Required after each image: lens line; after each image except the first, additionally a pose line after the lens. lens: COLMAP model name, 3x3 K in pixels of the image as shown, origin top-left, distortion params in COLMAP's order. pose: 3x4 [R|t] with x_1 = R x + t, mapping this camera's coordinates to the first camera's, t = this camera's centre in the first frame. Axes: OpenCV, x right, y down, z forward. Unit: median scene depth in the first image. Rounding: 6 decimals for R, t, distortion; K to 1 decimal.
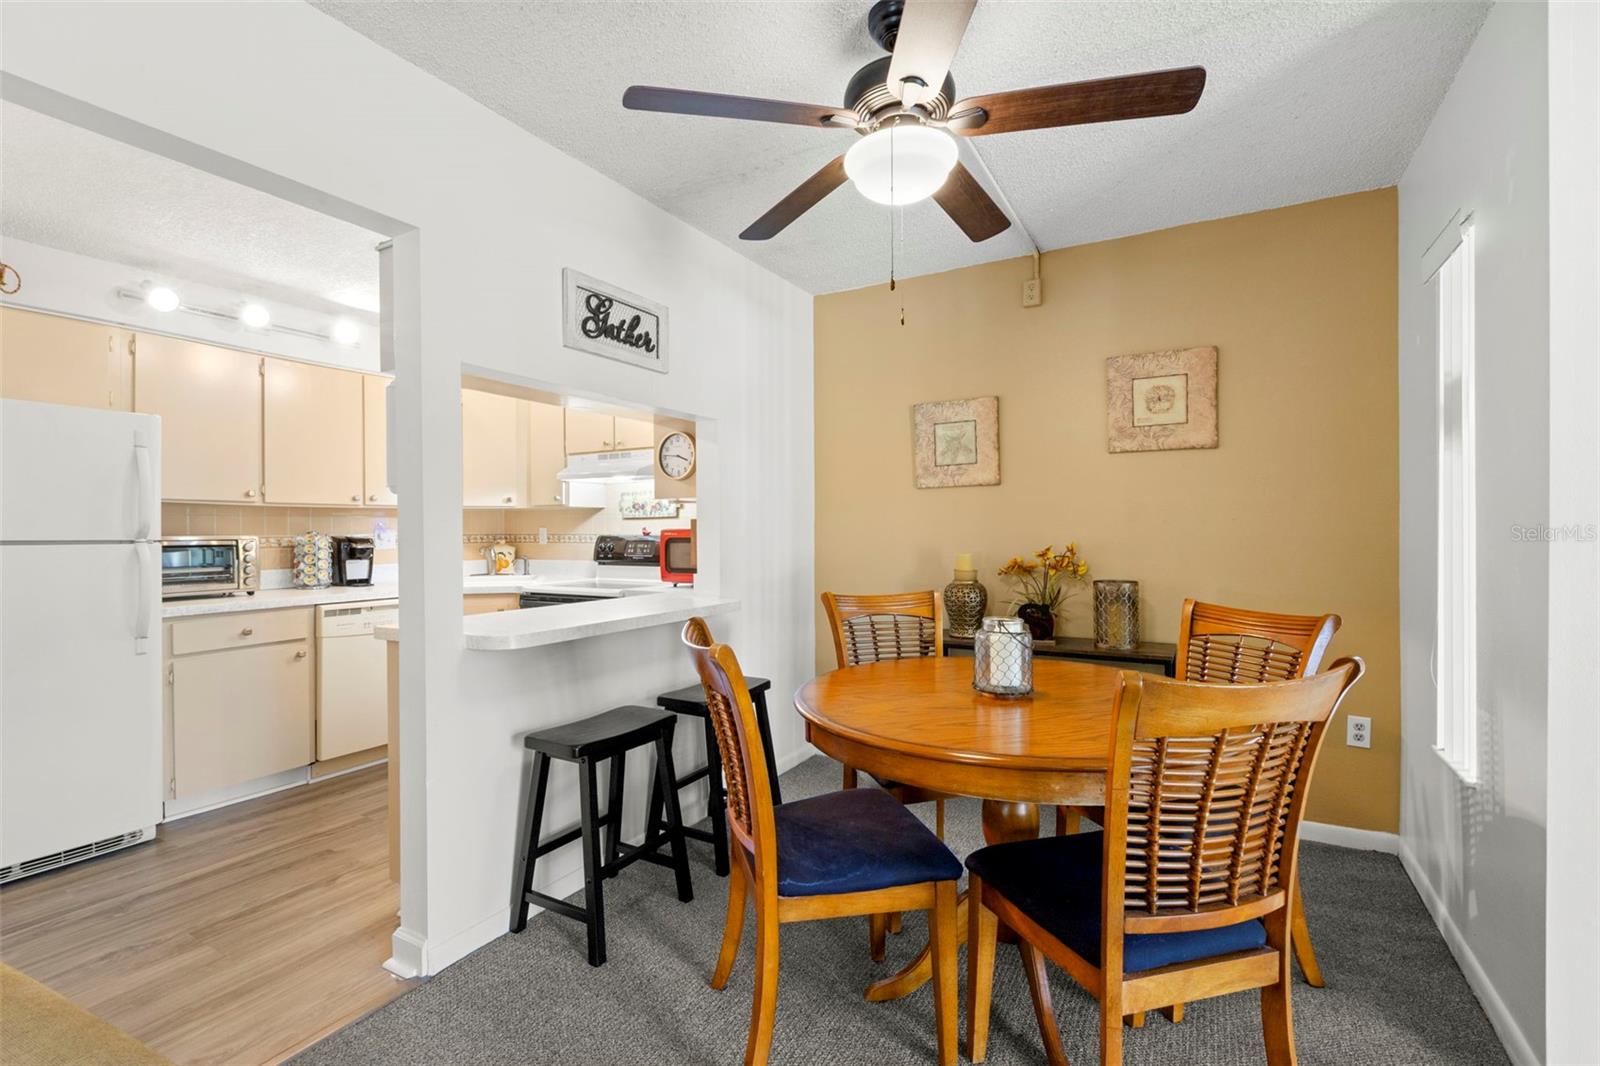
lens RADIAL K [[718.2, 0, 800.0], [0, 718.2, 533.0], [0, 0, 1]] dist [0.000176, 0.000058]
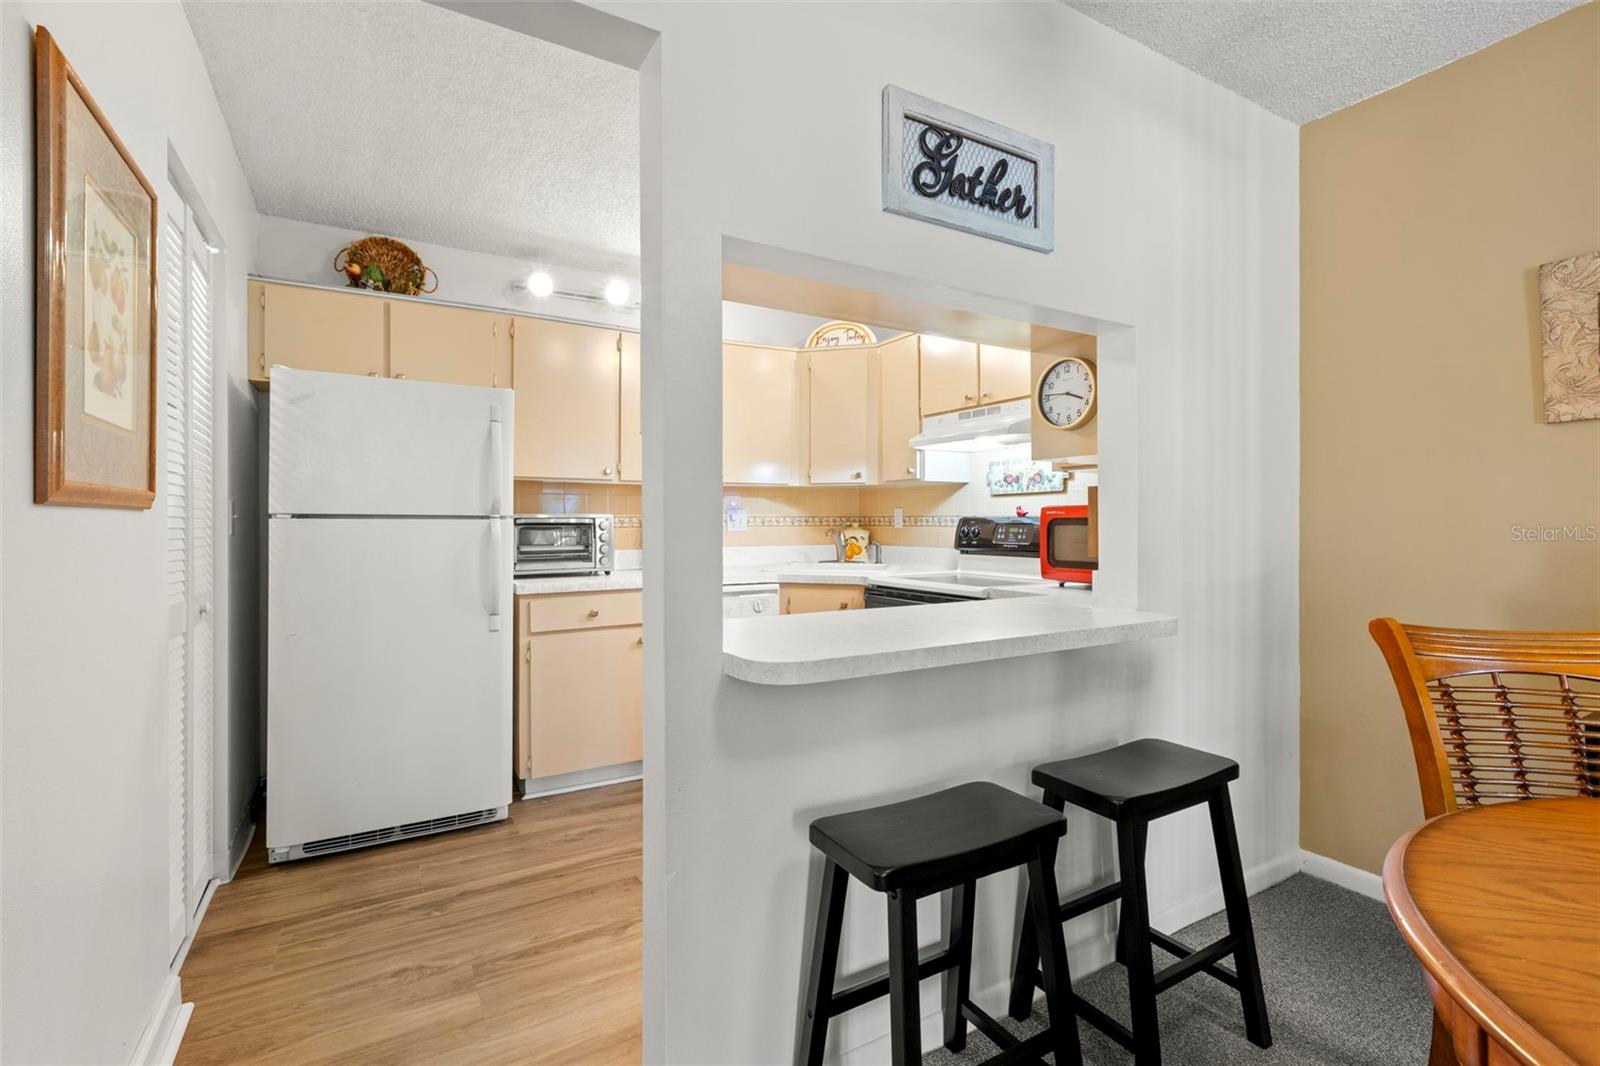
lens RADIAL K [[719.5, 0, 795.8], [0, 719.5, 522.5], [0, 0, 1]] dist [0.000287, -0.000326]
pose [[0.866348, 0.004233, -0.499422, -0.056663], [-0.004796, 0.999988, 0.000156, 0.014798], [0.499417, 0.002260, 0.866359, 0.307638]]
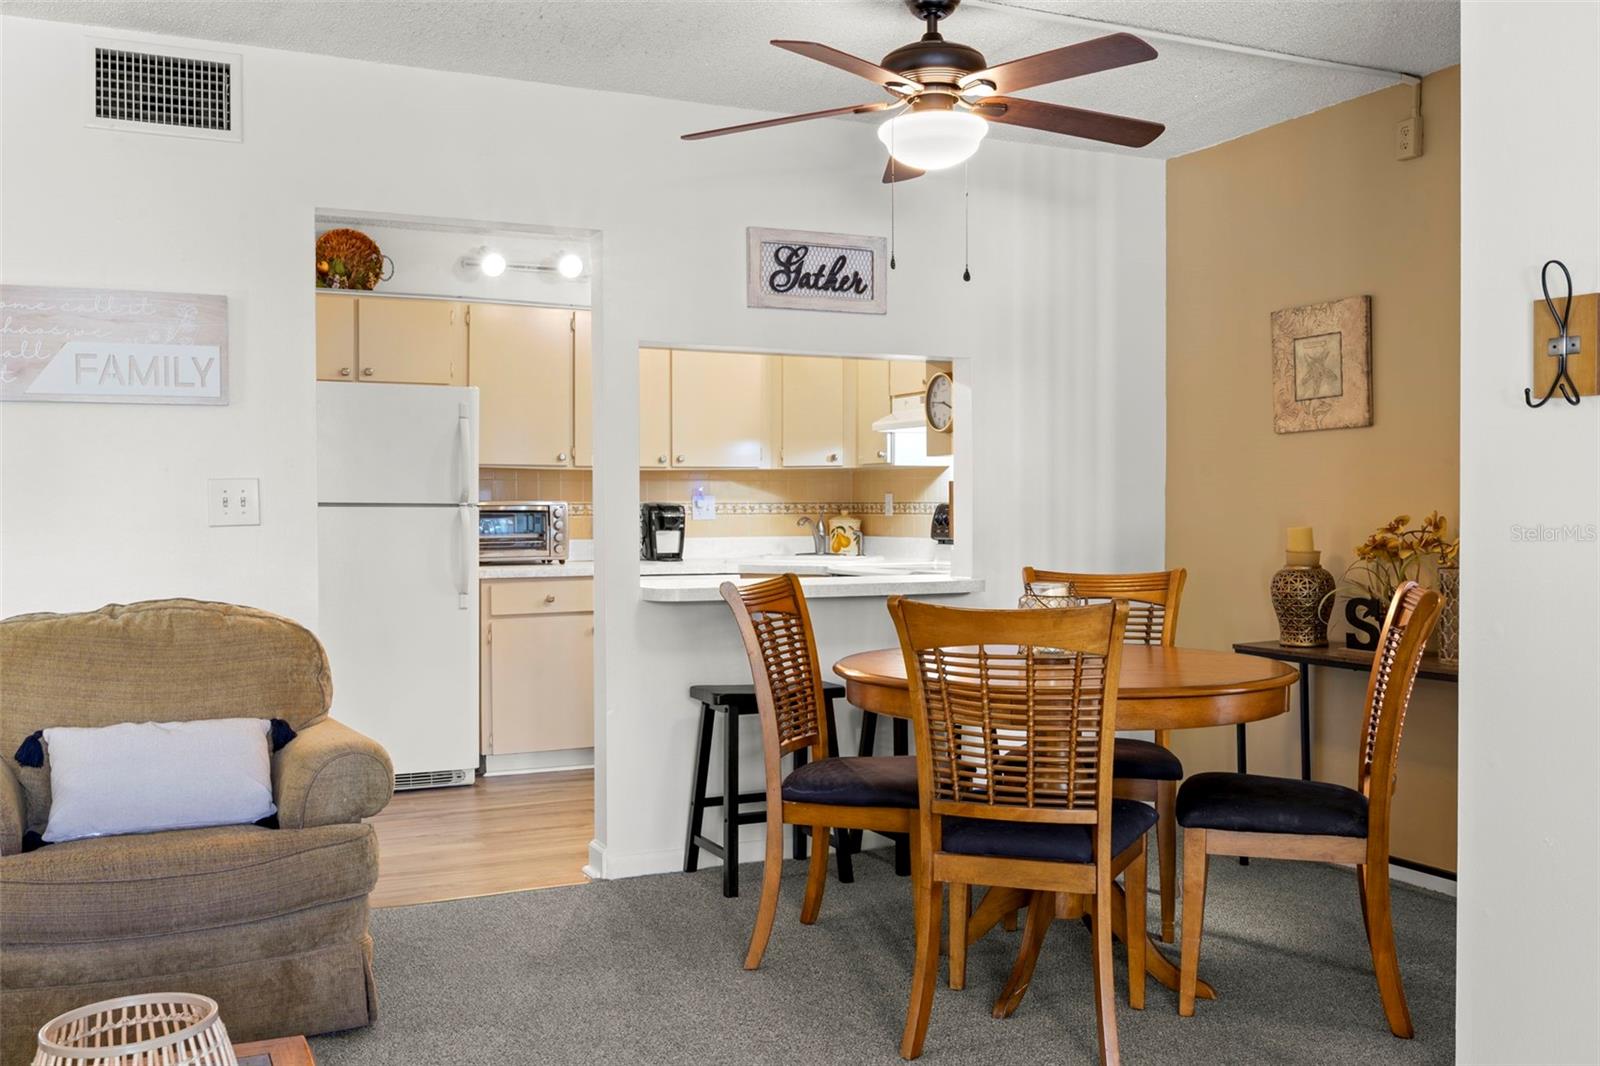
lens RADIAL K [[1497.6, 0, 800.0], [0, 1497.6, 533.0], [0, 0, 1]] dist [0.009776, -0.001124]
pose [[0.822603, 0.012896, -0.568470, 0.689512], [-0.004361, 0.999856, 0.016371, 0.012807], [0.568599, -0.010987, 0.822541, -0.500499]]
